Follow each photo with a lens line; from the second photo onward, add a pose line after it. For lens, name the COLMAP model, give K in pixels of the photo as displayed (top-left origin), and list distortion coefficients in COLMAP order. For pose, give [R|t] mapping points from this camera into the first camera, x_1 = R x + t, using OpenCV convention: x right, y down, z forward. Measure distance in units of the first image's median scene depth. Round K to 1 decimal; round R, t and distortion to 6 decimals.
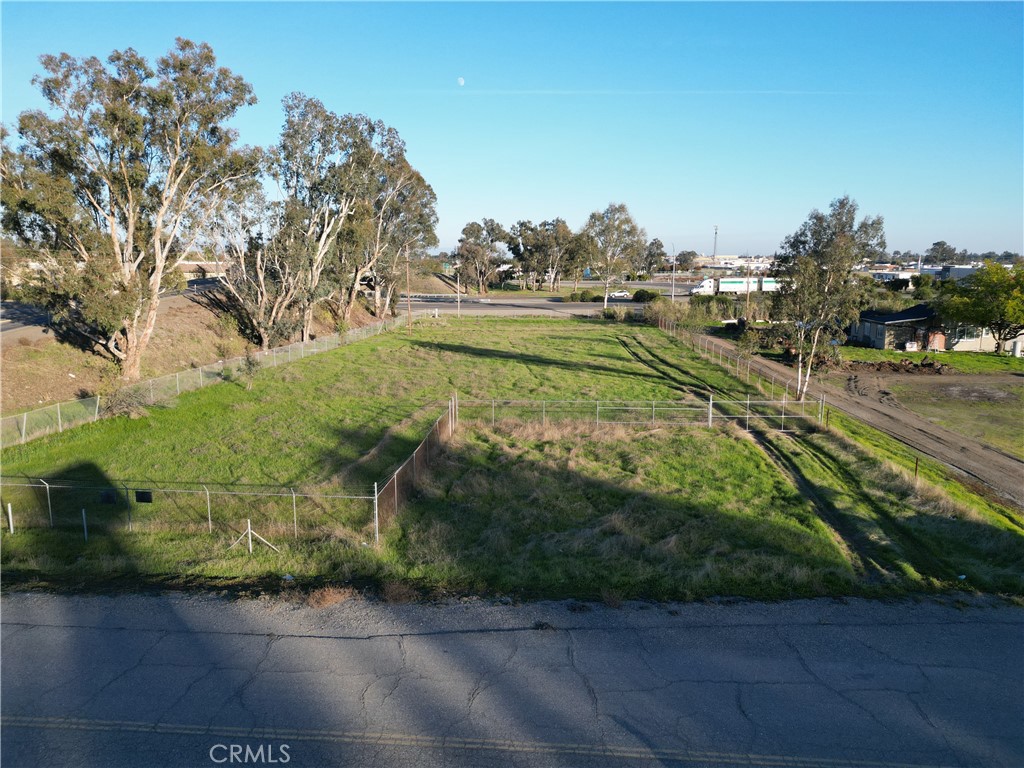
lens RADIAL K [[711.3, 0, 512.0], [0, 711.3, 384.0], [0, 0, 1]] dist [0.089382, -0.094680]
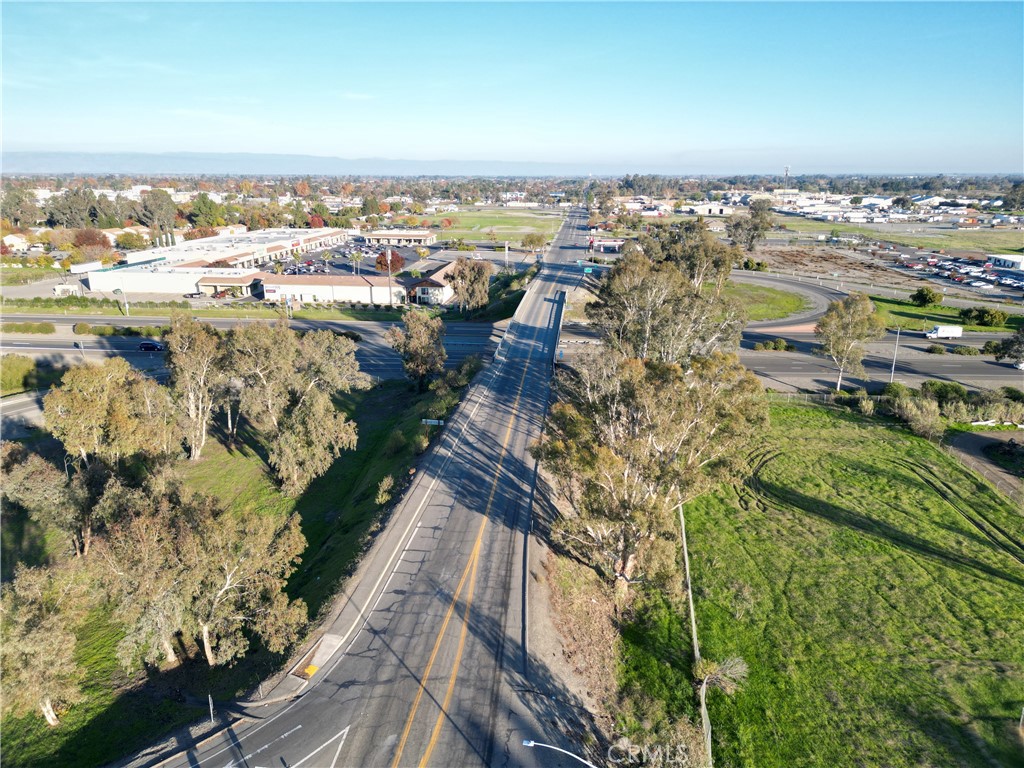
lens RADIAL K [[711.3, 0, 512.0], [0, 711.3, 384.0], [0, 0, 1]] dist [0.089382, -0.094680]
pose [[0.999348, 0.012705, -0.033810, -0.438510], [-0.008766, 0.993419, 0.114201, -0.322399], [0.035038, -0.113830, 0.992882, -0.114646]]
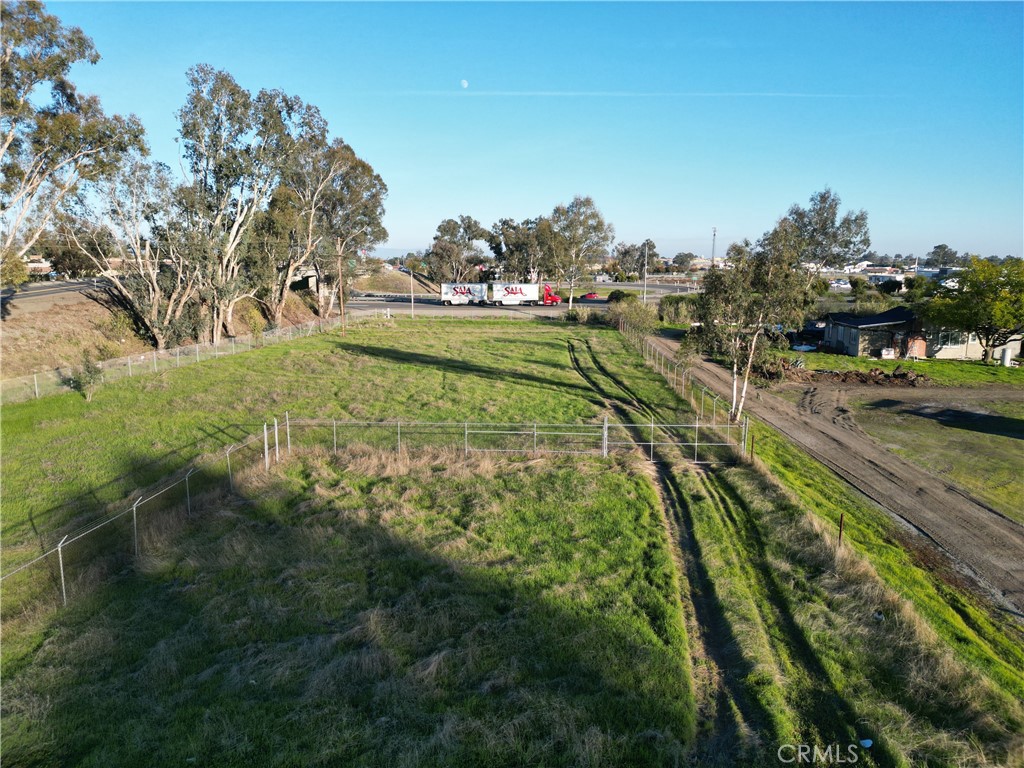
lens RADIAL K [[711.3, 0, 512.0], [0, 711.3, 384.0], [0, 0, 1]] dist [0.089382, -0.094680]
pose [[0.999979, 0.005884, -0.002660, 0.079810], [-0.005890, 0.999980, -0.002301, -0.008260], [0.002647, 0.002317, 0.999994, 0.096309]]
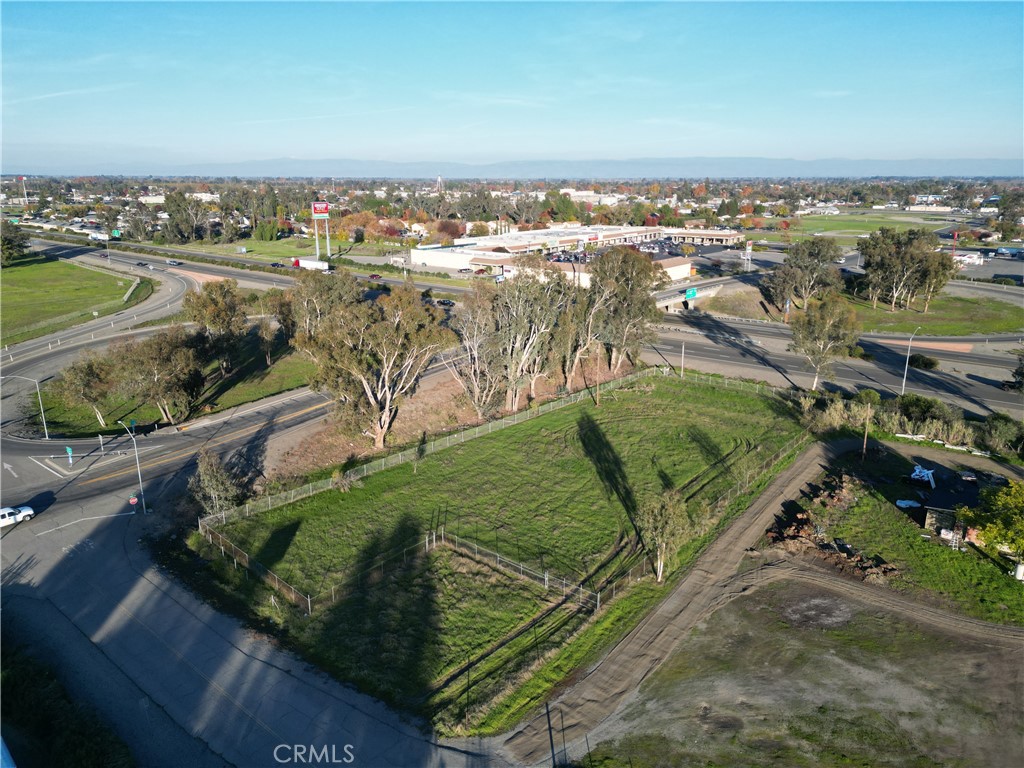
lens RADIAL K [[711.3, 0, 512.0], [0, 711.3, 384.0], [0, 0, 1]] dist [0.089382, -0.094680]
pose [[0.813650, 0.164411, -0.557622, 0.504046], [-0.101279, 0.984597, 0.142521, -0.307788], [0.572465, -0.059487, 0.817768, -0.208116]]
